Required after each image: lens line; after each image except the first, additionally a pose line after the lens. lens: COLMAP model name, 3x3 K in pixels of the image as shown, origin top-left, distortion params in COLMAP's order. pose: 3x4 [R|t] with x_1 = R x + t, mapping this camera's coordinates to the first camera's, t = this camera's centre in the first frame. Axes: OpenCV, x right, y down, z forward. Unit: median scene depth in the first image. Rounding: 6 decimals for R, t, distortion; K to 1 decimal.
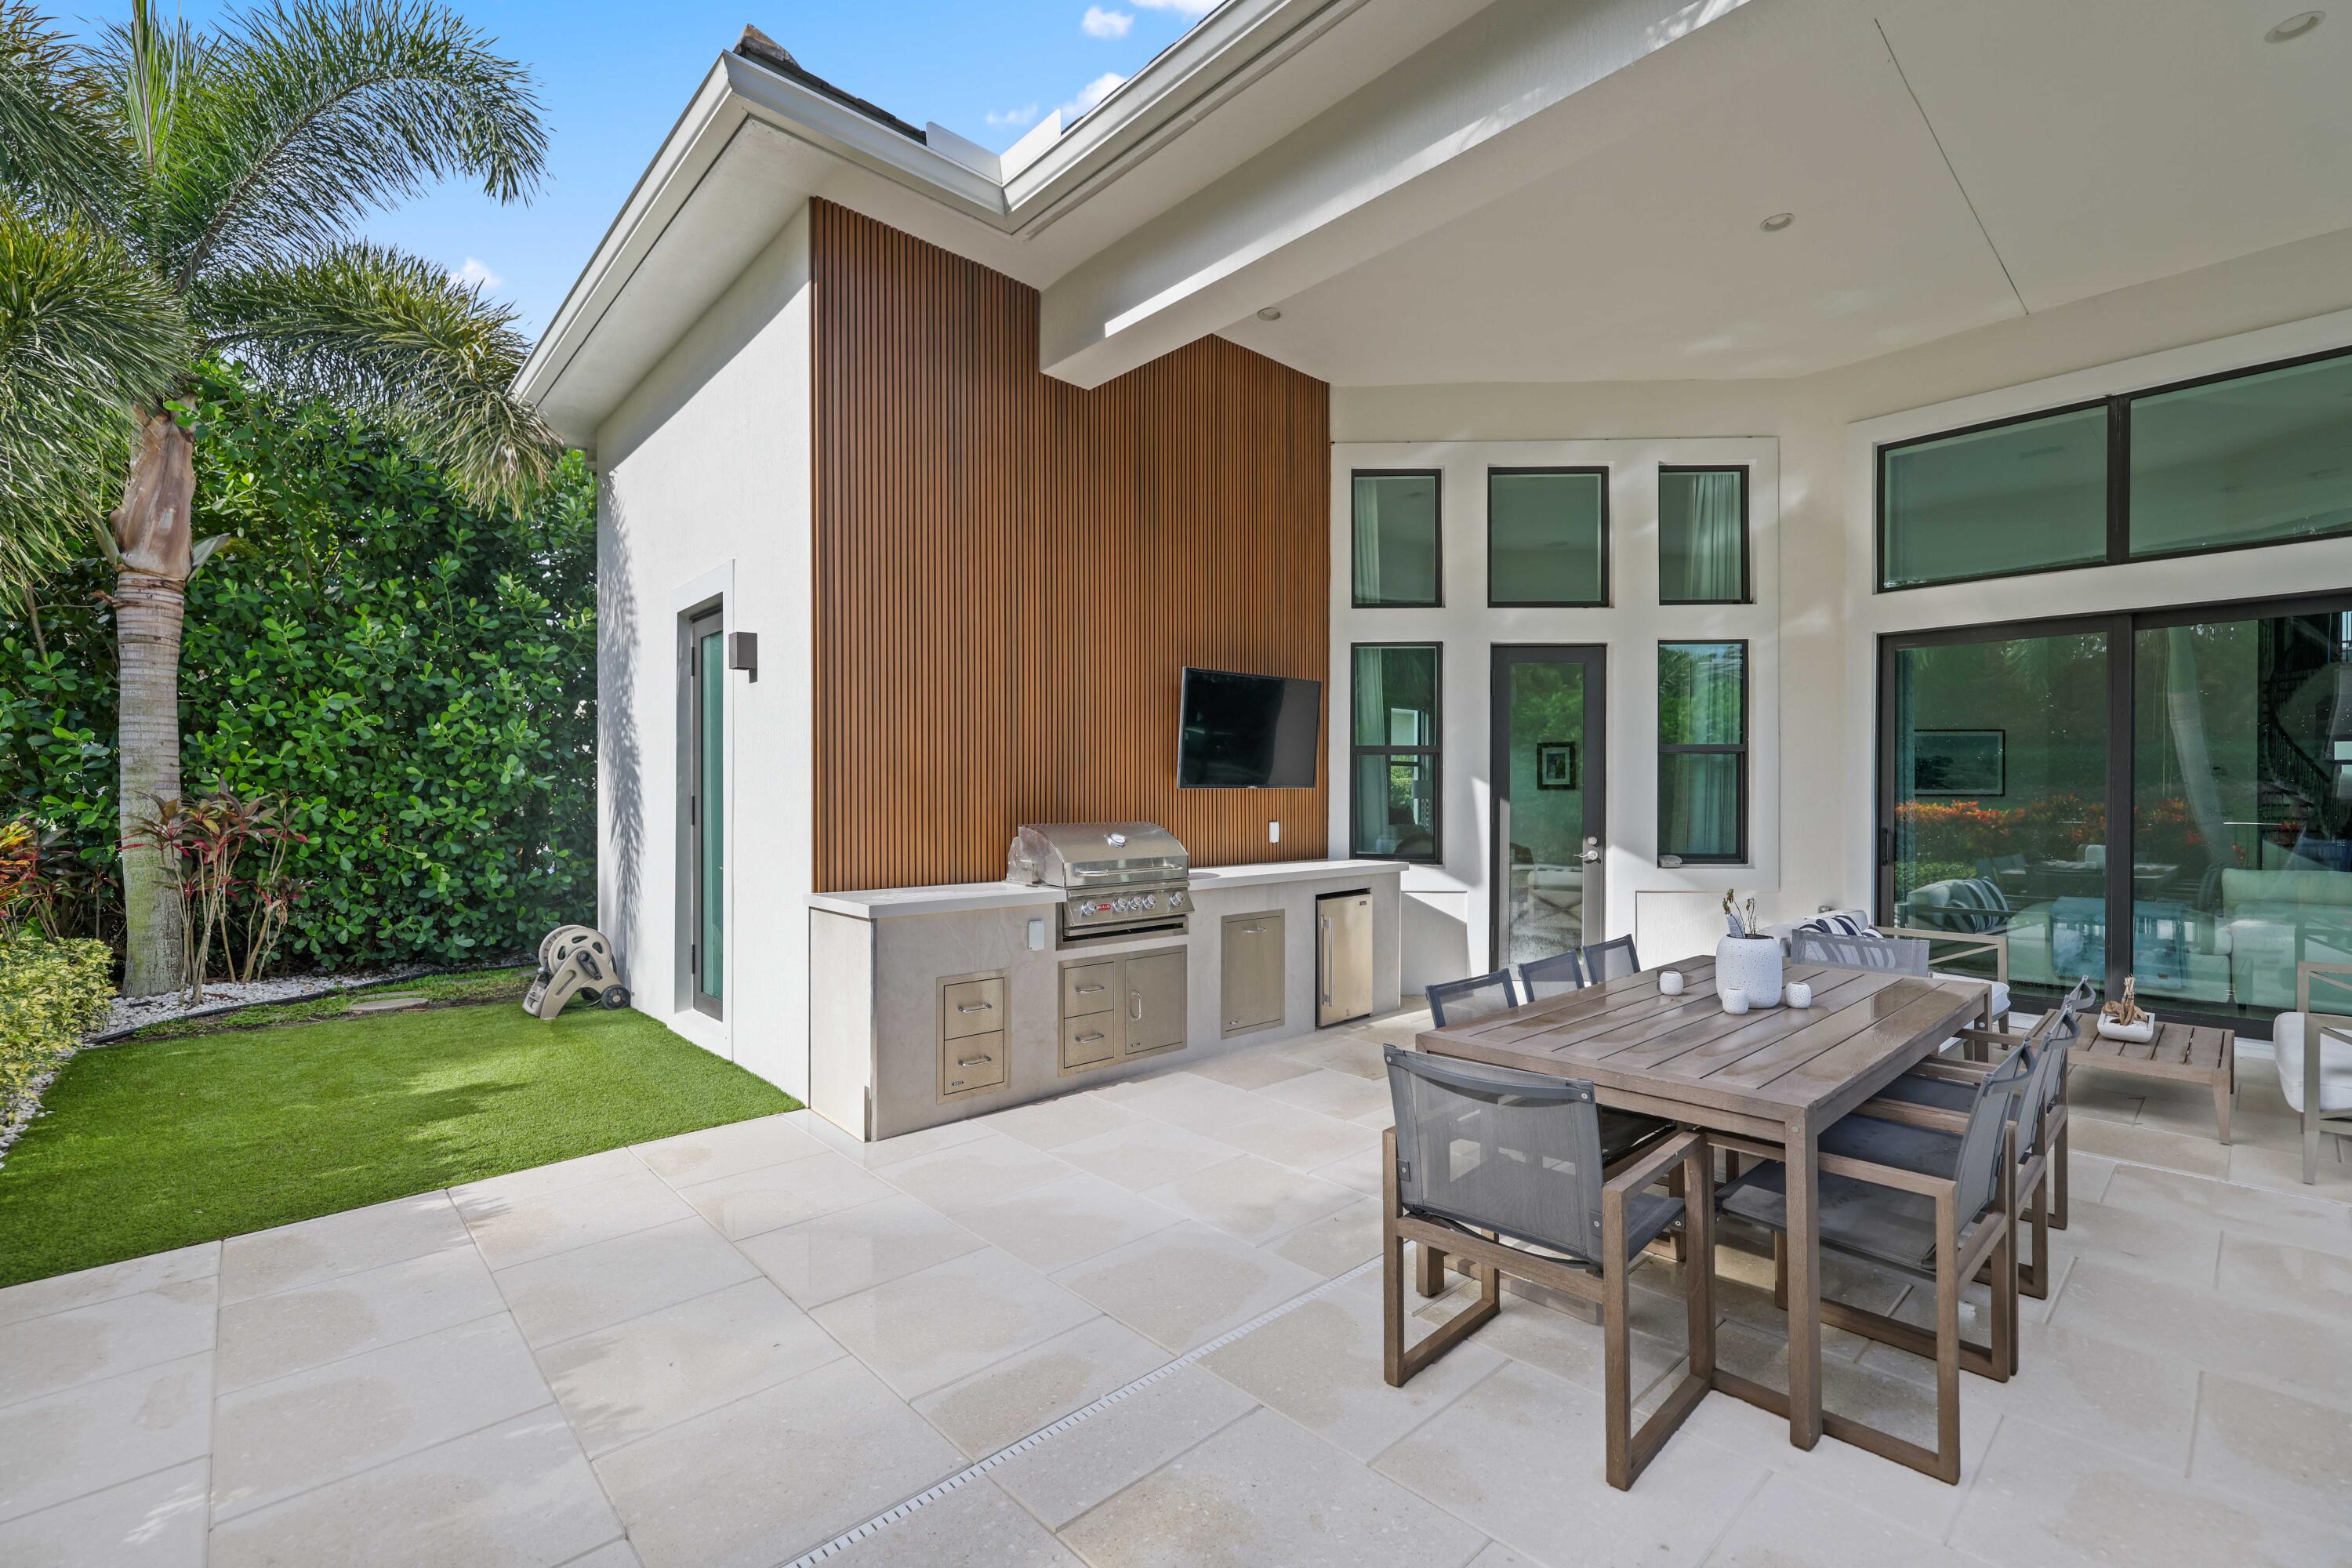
lens RADIAL K [[1016.7, 0, 1194.8], [0, 1016.7, 798.9], [0, 0, 1]] dist [0.000836, 0.000138]
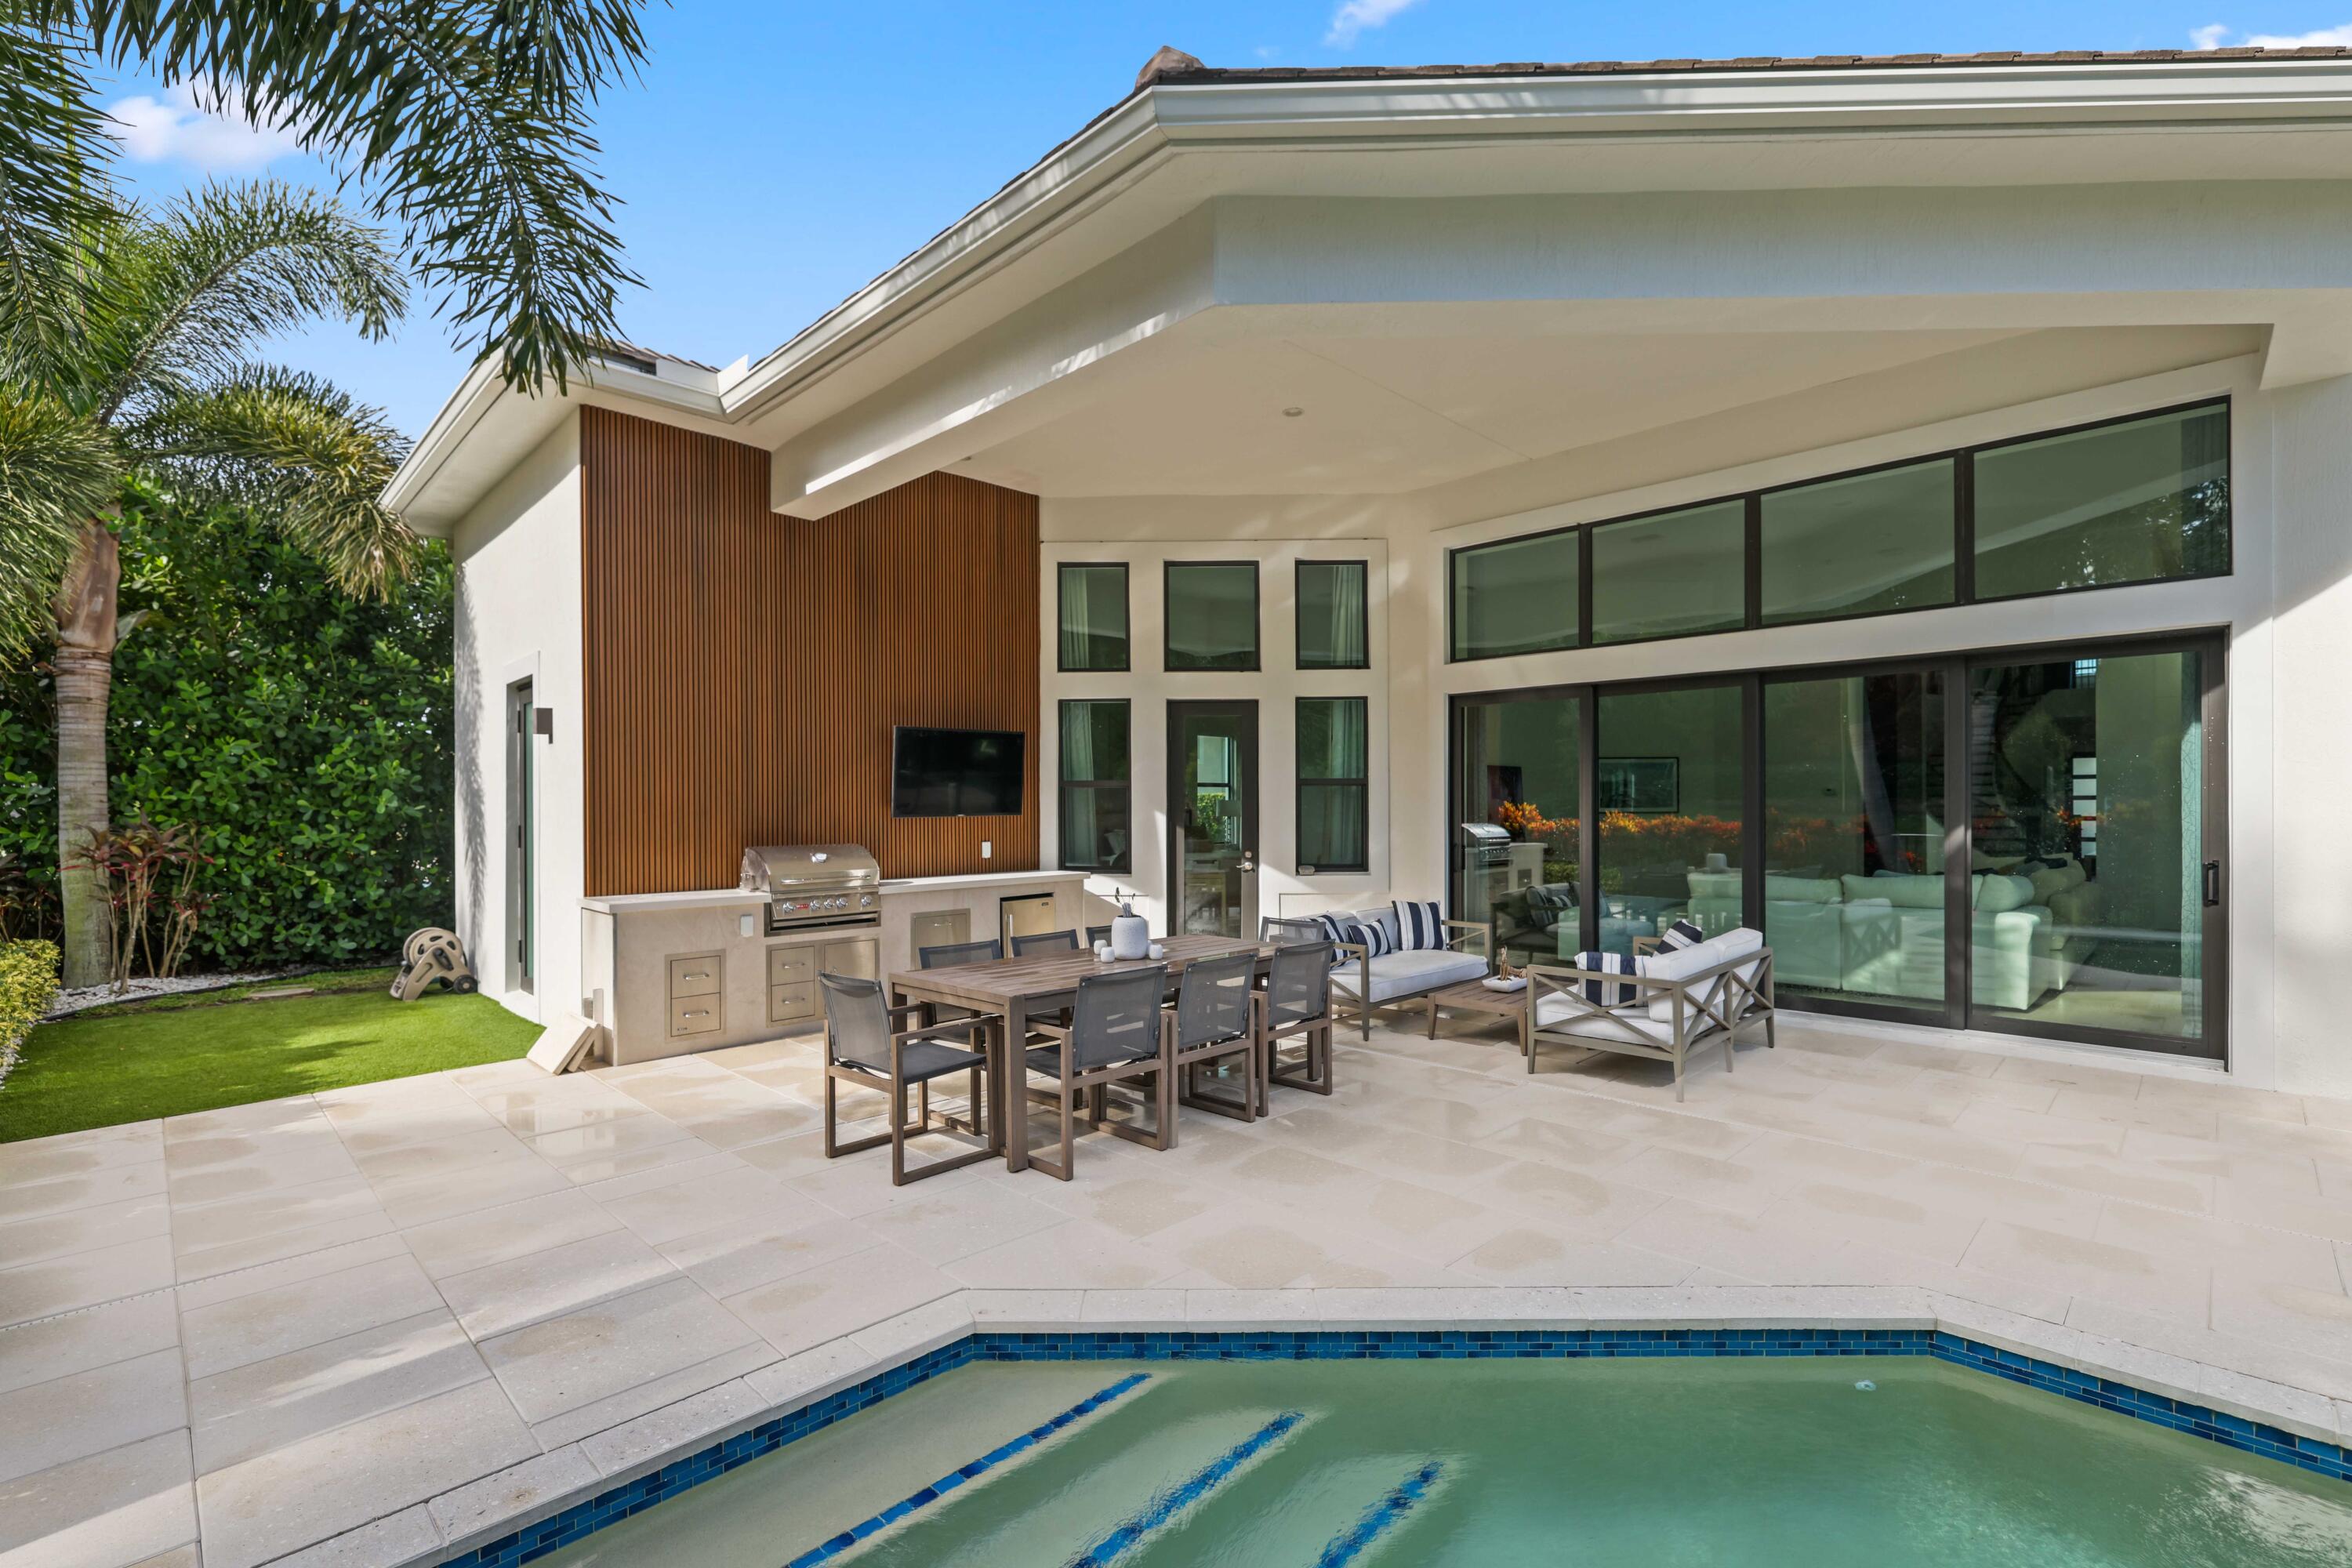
lens RADIAL K [[1047.6, 0, 1178.7], [0, 1047.6, 805.7], [0, 0, 1]] dist [-0.000201, -0.000164]
pose [[0.999537, -0.005848, 0.029853, 0.270786], [0.005946, 0.999977, -0.003182, -0.016662], [-0.029834, 0.003358, 0.999549, -0.317321]]
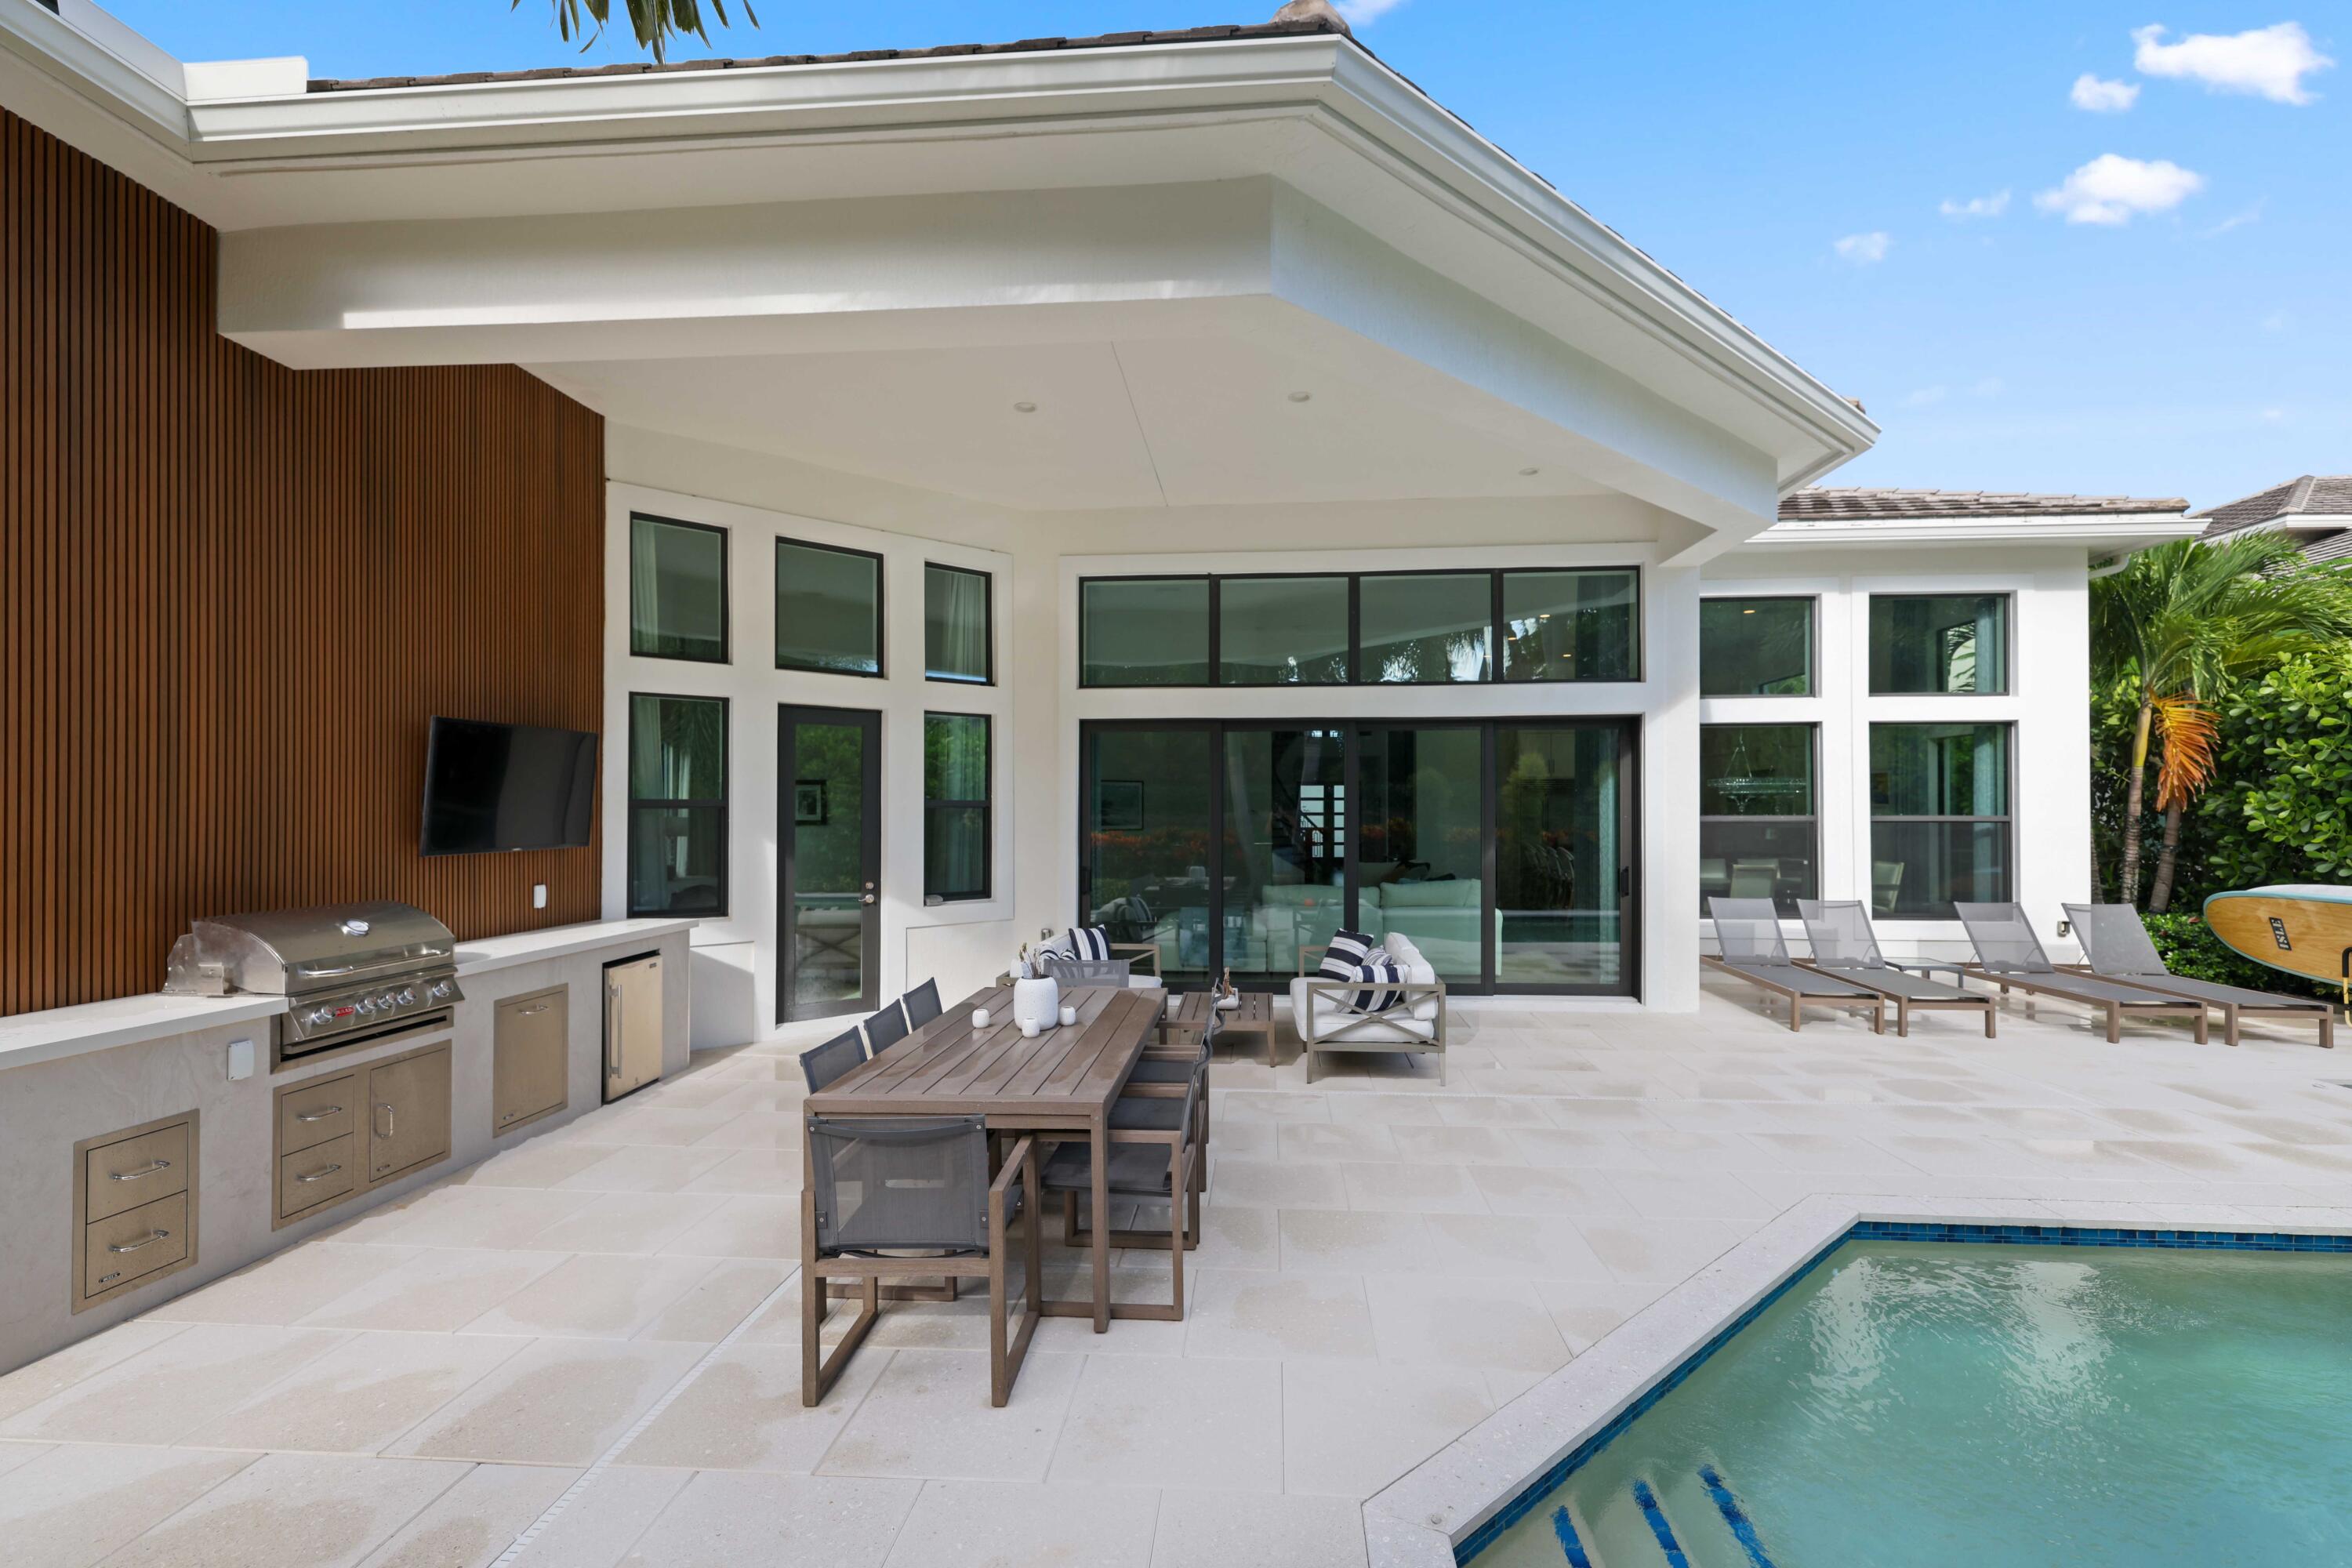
lens RADIAL K [[1003.6, 0, 1195.0], [0, 1003.6, 802.2], [0, 0, 1]] dist [0.000841, -0.000111]
pose [[0.737793, 0.004753, 0.675011, -0.092417], [0.004210, 0.999923, -0.011642, -0.037264], [-0.675014, 0.011432, 0.737716, -0.057045]]
